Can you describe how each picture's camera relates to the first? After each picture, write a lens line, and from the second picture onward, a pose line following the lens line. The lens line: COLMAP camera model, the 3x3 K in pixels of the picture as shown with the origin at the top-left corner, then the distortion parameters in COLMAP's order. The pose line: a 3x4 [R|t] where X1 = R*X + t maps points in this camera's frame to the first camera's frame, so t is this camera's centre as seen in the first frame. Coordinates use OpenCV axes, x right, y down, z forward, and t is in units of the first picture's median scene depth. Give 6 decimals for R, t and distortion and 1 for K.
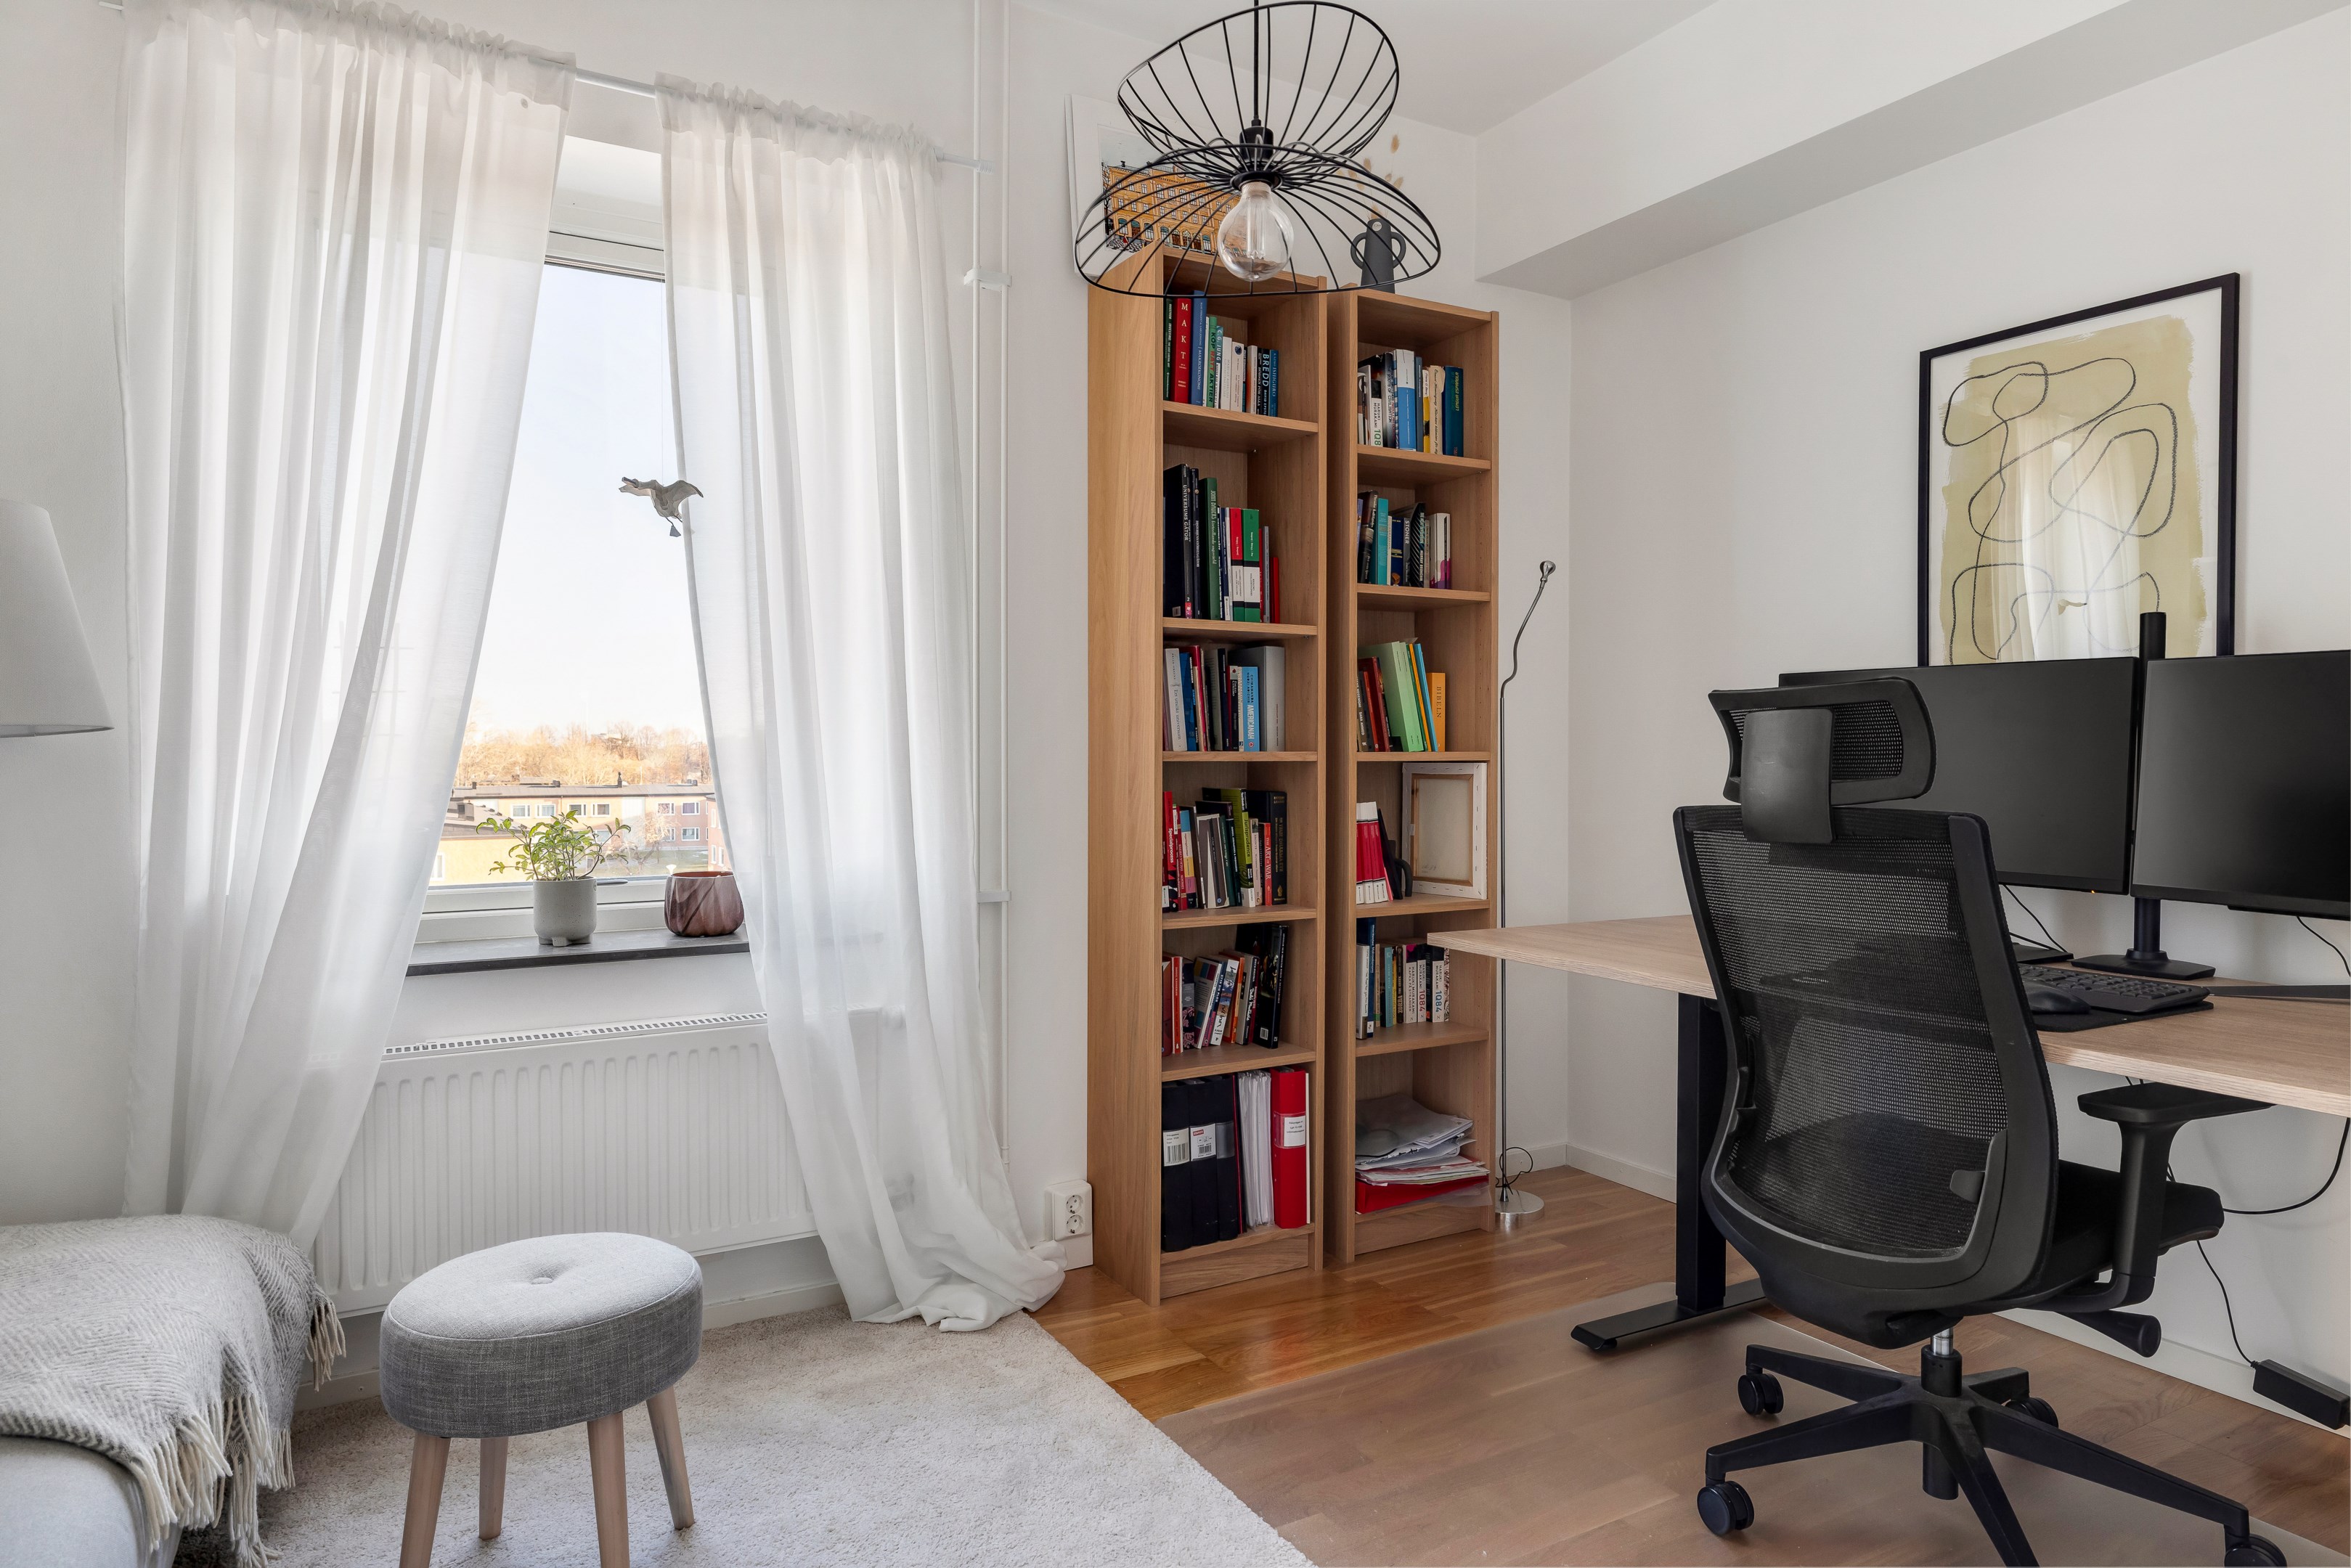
lens RADIAL K [[1445.2, 0, 1037.3], [0, 1445.2, 774.7], [0, 0, 1]] dist [0.002551, 0.002755]
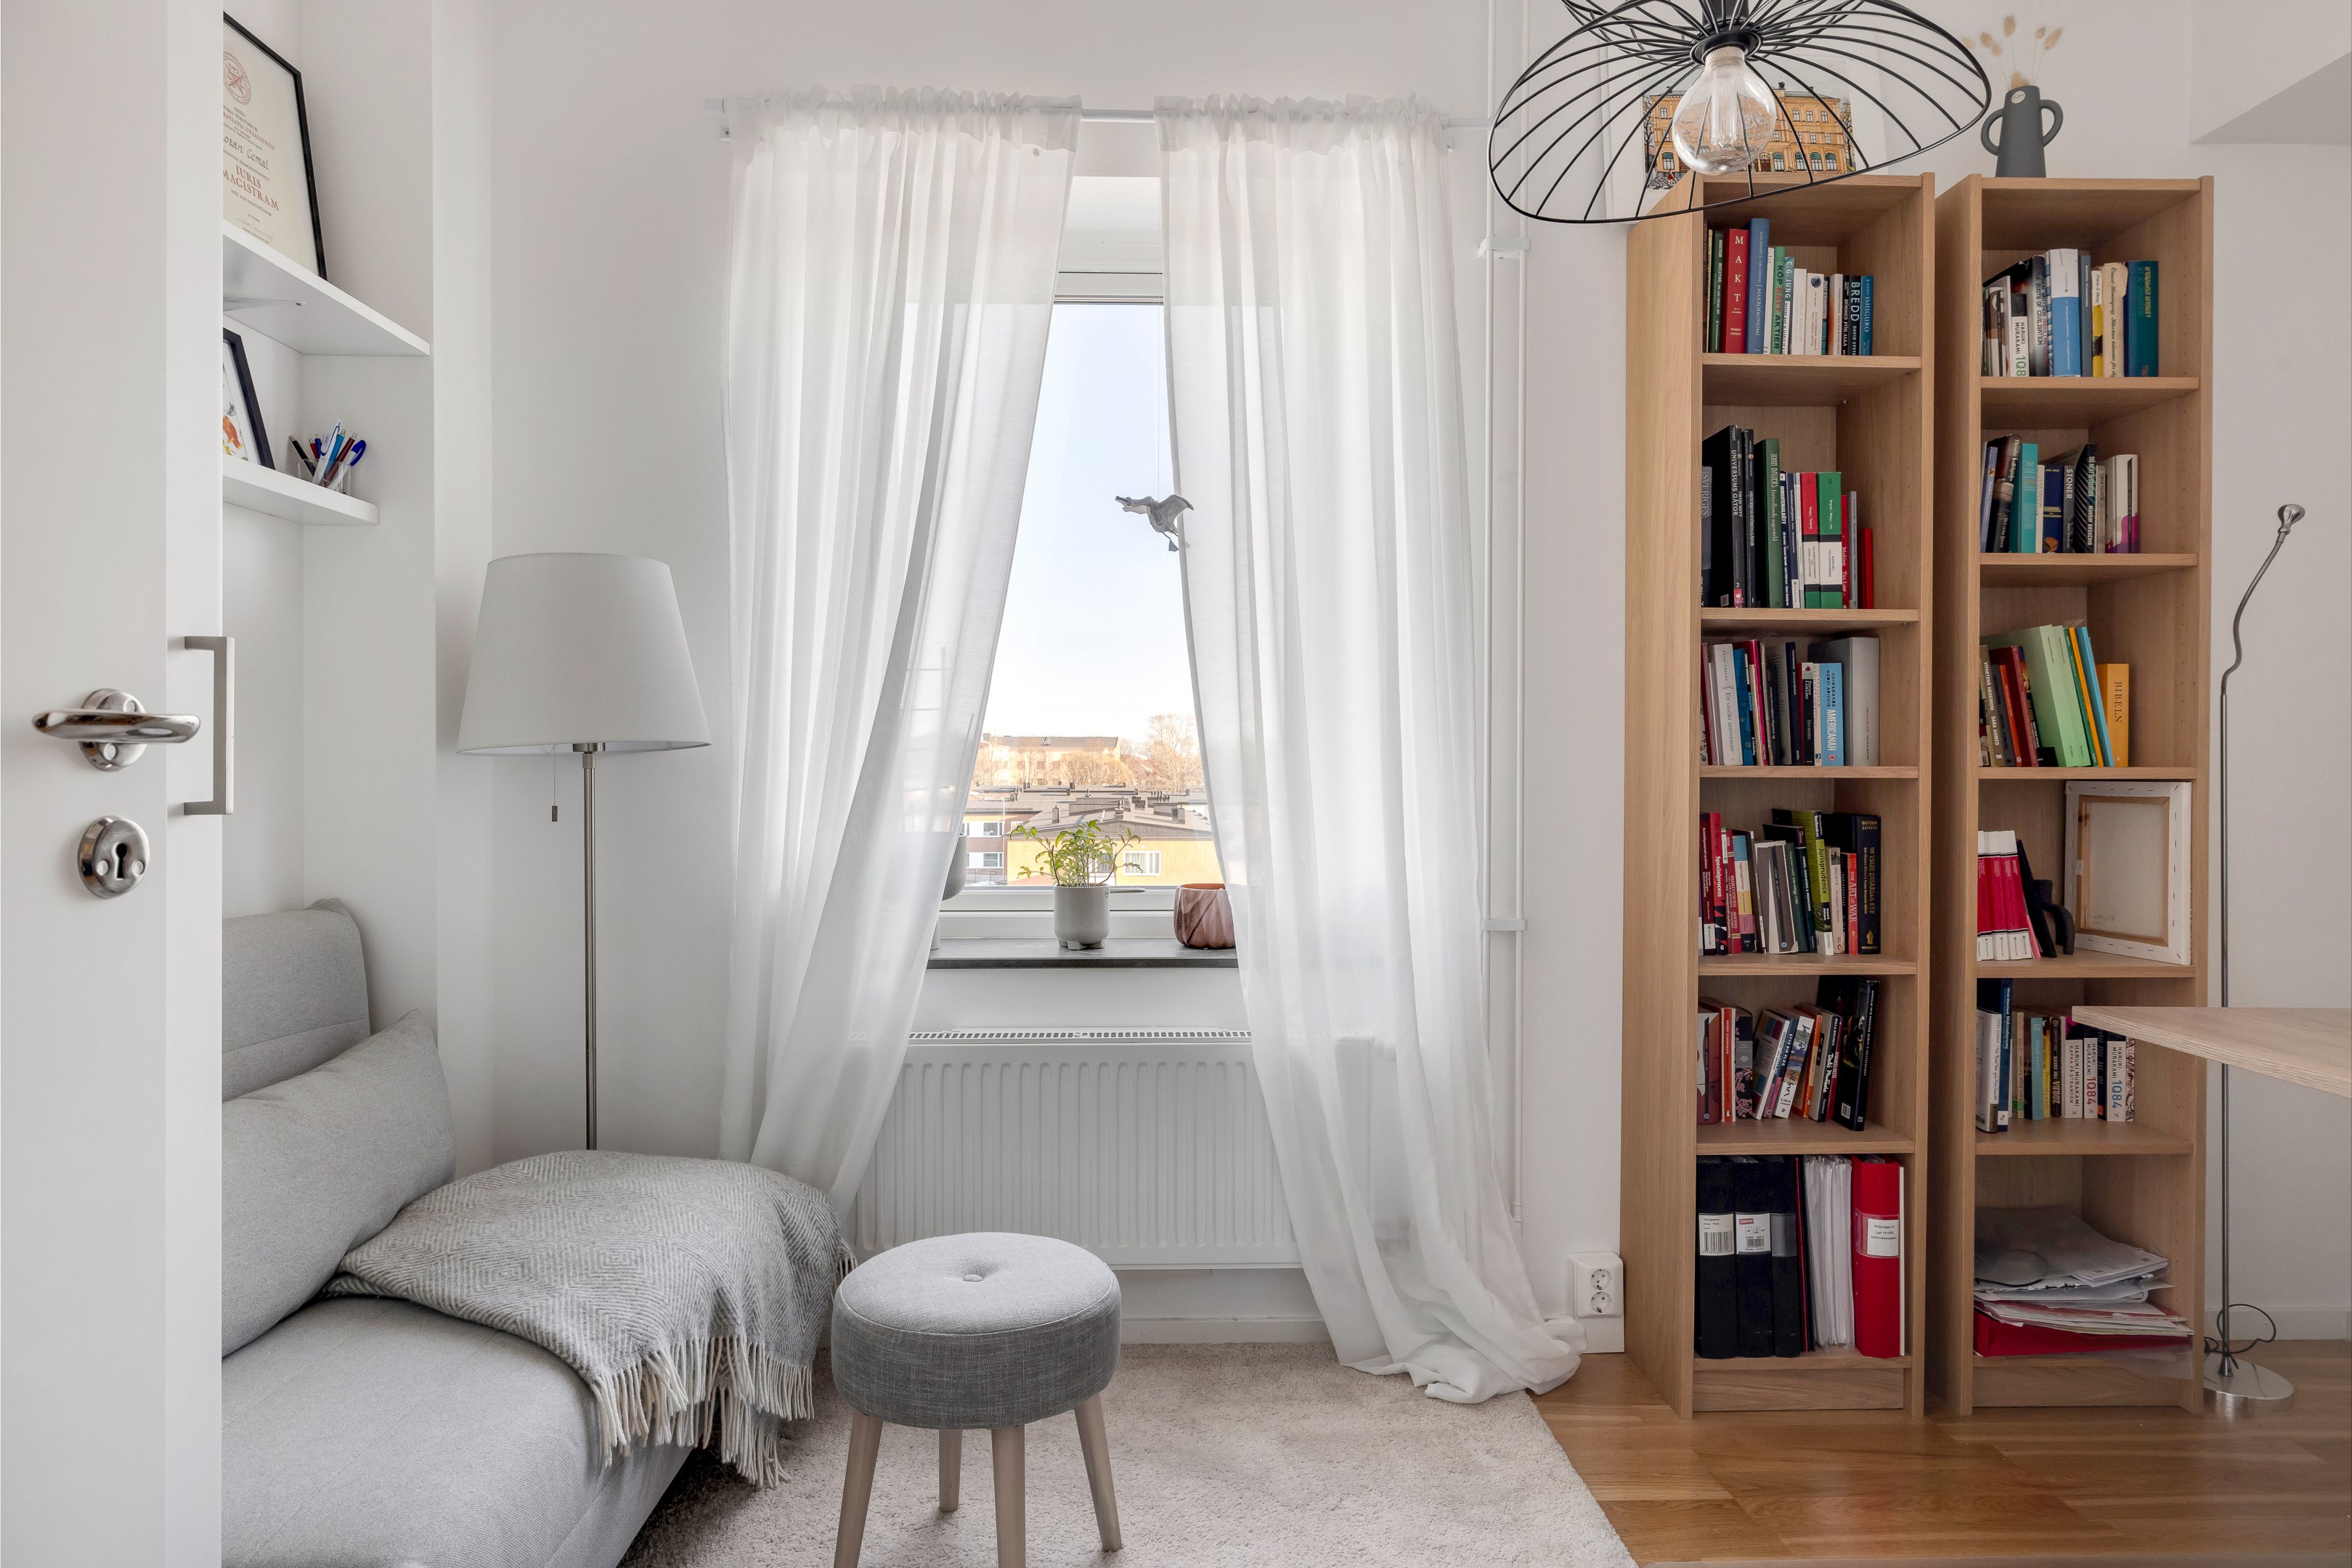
lens RADIAL K [[1318.9, 0, 1177.5], [0, 1318.9, 772.8], [0, 0, 1]] dist [0.000091, 0.001546]
pose [[0.895389, 0.005794, -0.445246, 0.157254], [-0.009977, 0.999925, -0.007052, -0.003319], [0.445172, 0.010757, 0.895380, 0.169936]]
